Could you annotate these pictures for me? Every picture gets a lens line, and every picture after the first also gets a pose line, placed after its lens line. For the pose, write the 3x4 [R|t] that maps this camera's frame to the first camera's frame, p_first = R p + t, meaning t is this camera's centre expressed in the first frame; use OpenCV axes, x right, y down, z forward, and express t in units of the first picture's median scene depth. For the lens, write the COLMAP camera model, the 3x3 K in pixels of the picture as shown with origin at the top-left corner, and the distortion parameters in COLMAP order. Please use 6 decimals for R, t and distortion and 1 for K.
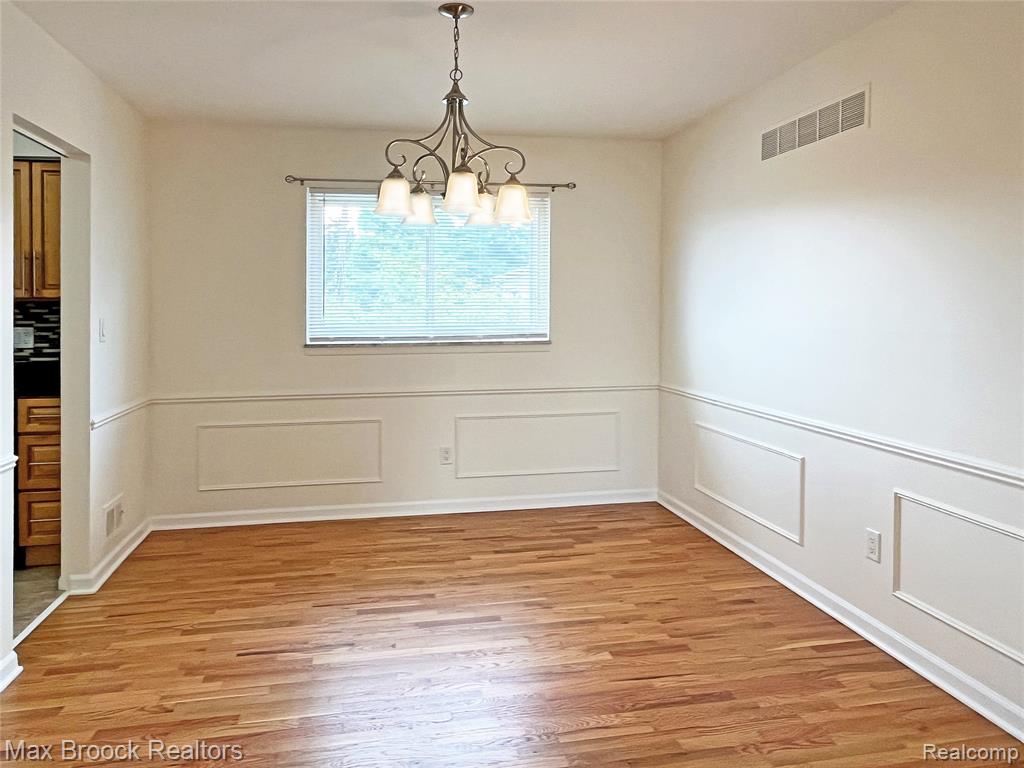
lens RADIAL K [[752.5, 0, 507.0], [0, 752.5, 392.0], [0, 0, 1]] dist [-0.006353, 0.001041]
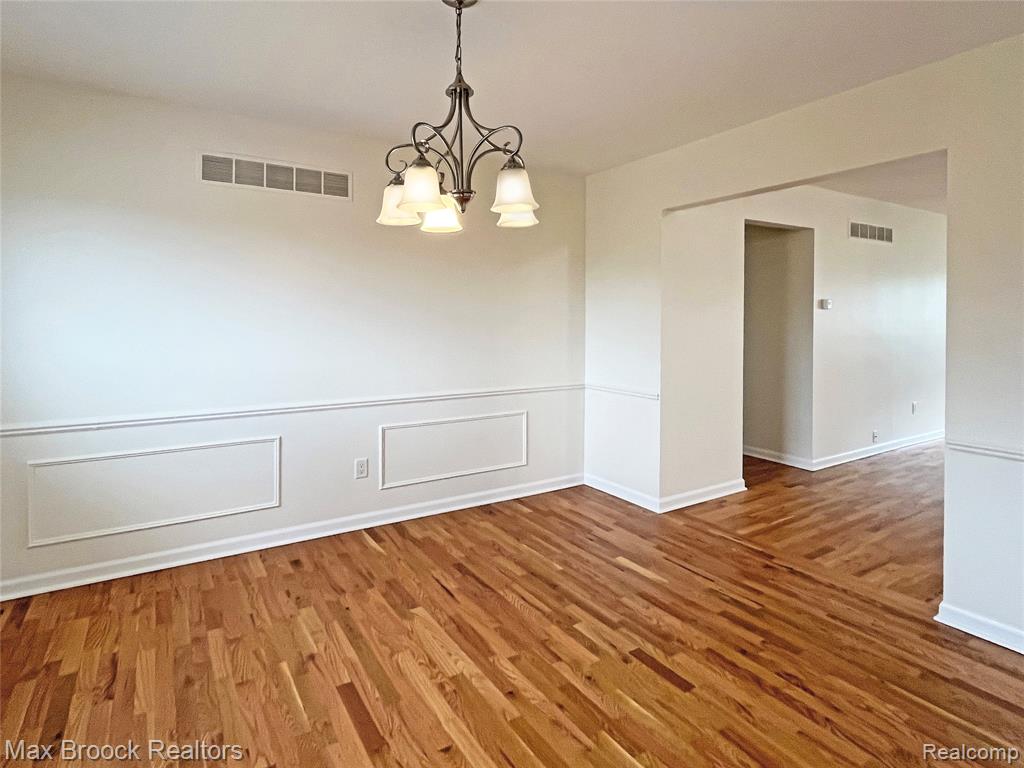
lens RADIAL K [[554.0, 0, 506.3], [0, 554.0, 374.8], [0, 0, 1]] dist [0.005315, 0.000428]
pose [[-0.359577, -0.104988, 0.927190, -0.667090], [0.096721, 0.984104, 0.148942, -0.130548], [-0.928089, 0.143235, -0.343707, 1.064136]]
